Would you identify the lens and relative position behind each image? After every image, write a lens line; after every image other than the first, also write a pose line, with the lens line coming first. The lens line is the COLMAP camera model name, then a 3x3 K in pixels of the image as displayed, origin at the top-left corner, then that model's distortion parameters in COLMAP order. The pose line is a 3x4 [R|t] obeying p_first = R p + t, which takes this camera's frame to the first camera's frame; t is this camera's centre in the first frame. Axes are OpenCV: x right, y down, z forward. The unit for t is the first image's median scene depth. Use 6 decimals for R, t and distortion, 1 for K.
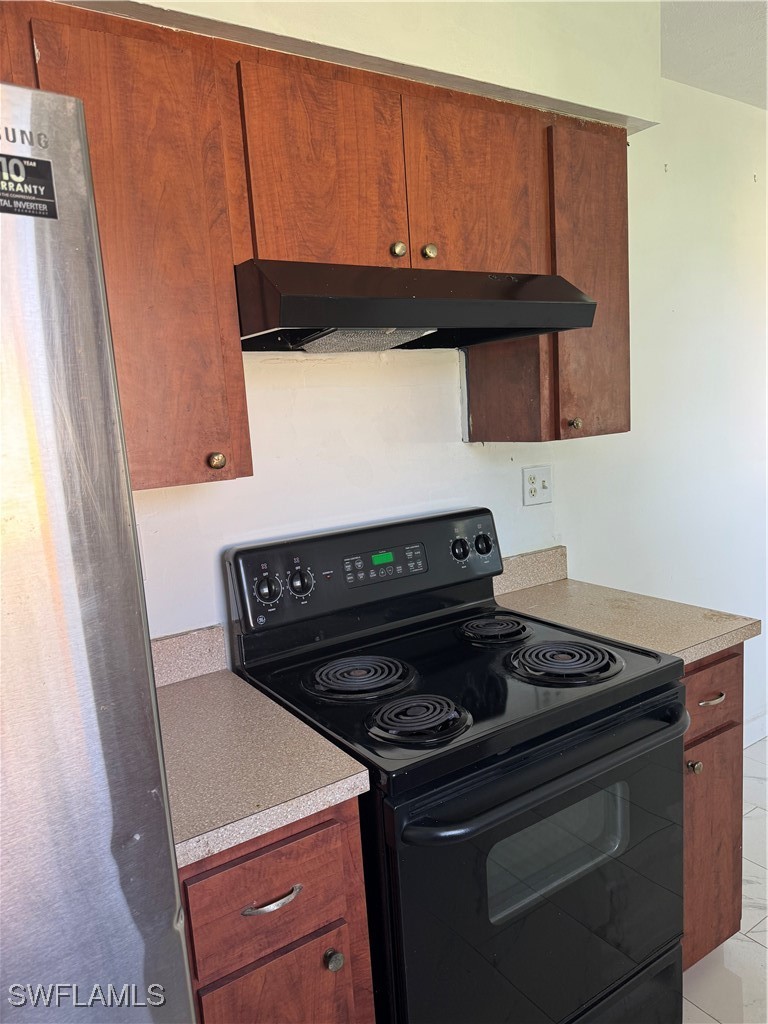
lens RADIAL K [[720.0, 0, 384.0], [0, 720.0, 512.0], [0, 0, 1]] dist [-0.000975, -0.002369]
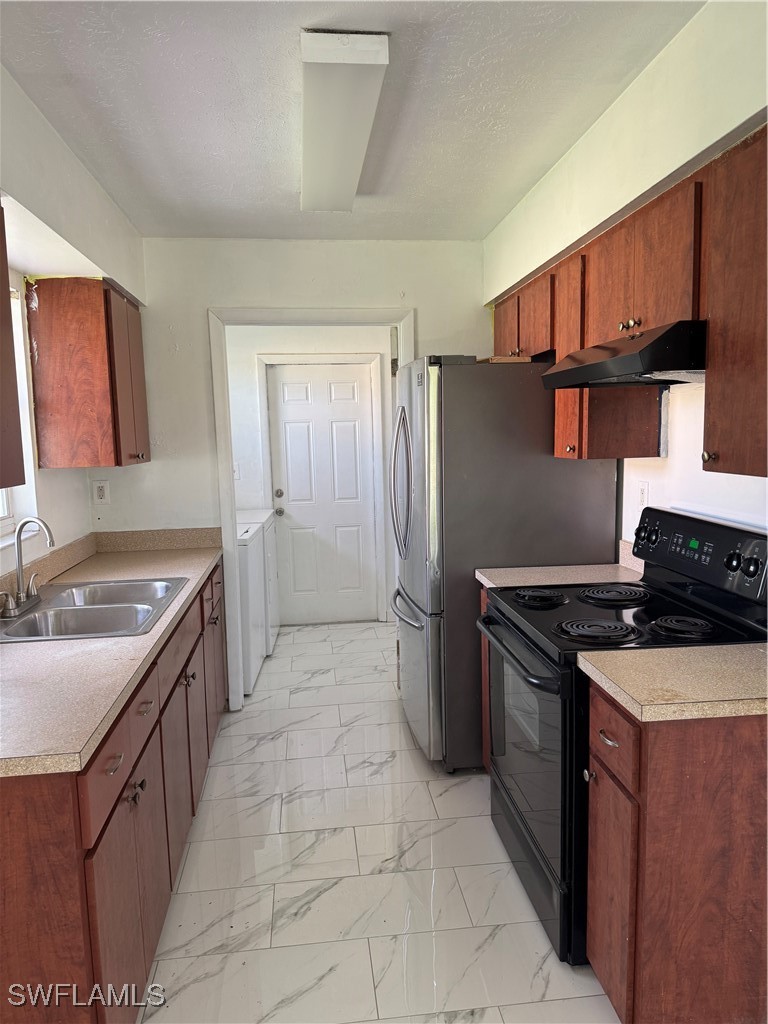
lens RADIAL K [[720.0, 0, 384.0], [0, 720.0, 512.0], [0, 0, 1]] dist [-0.000975, -0.002369]
pose [[-0.446421, 0.182915, -0.875928, 1.384999], [-0.071350, 0.968491, 0.238609, -0.263091], [0.891974, 0.169017, -0.419304, 1.050776]]
